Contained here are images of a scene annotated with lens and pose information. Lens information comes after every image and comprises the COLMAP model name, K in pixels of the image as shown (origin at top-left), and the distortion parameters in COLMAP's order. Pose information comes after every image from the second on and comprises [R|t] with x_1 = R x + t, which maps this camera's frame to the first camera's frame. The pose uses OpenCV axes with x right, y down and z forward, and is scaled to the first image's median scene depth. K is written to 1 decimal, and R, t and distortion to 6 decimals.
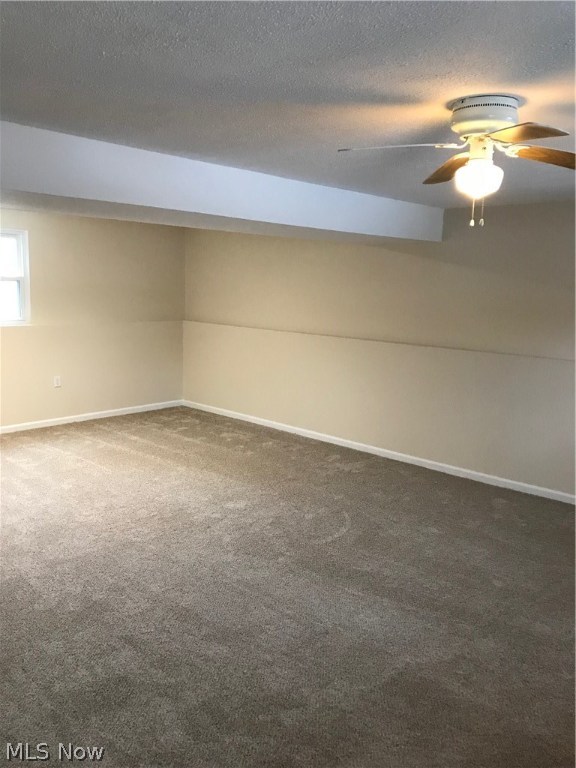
lens RADIAL K [[611.4, 0, 288.0], [0, 611.4, 384.0], [0, 0, 1]] dist [0.004064, -0.001457]
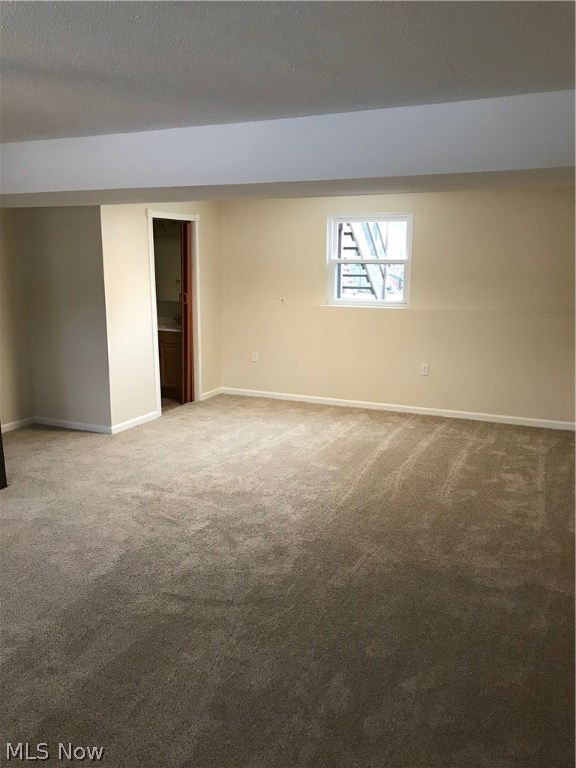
lens RADIAL K [[611.4, 0, 288.0], [0, 611.4, 384.0], [0, 0, 1]] dist [0.004064, -0.001457]
pose [[0.326067, 0.174331, -0.929133, 0.472958], [-0.150687, 0.979868, 0.130968, -0.079048], [0.933260, 0.097304, 0.345772, 0.506862]]
